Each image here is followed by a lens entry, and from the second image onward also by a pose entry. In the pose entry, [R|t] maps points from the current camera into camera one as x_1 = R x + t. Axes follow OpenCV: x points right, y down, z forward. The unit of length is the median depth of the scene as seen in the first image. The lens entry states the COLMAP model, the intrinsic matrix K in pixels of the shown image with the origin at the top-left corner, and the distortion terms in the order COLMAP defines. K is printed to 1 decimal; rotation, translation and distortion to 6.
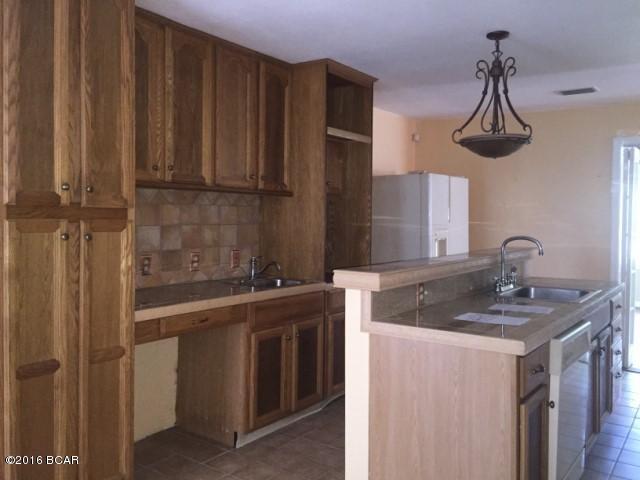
lens RADIAL K [[549.0, 0, 321.0], [0, 549.0, 230.7], [0, 0, 1]] dist [0.087631, -0.092810]
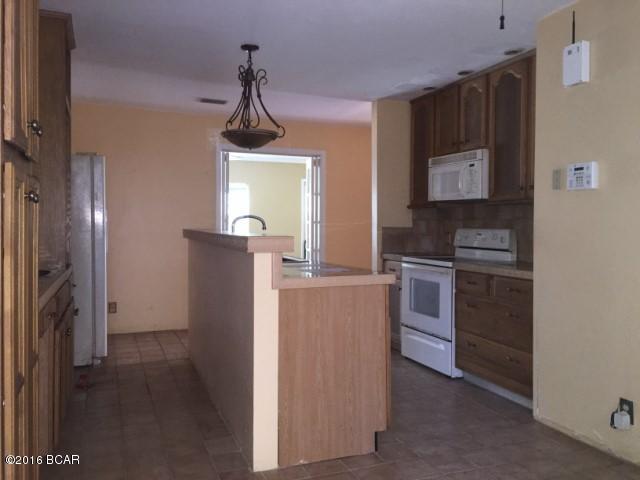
lens RADIAL K [[549.0, 0, 321.0], [0, 549.0, 230.7], [0, 0, 1]] dist [0.087631, -0.092810]
pose [[0.556402, -0.019587, 0.830682, -0.613104], [0.024833, 0.999668, 0.006938, 0.042643], [-0.830542, 0.016768, 0.556704, 0.211326]]
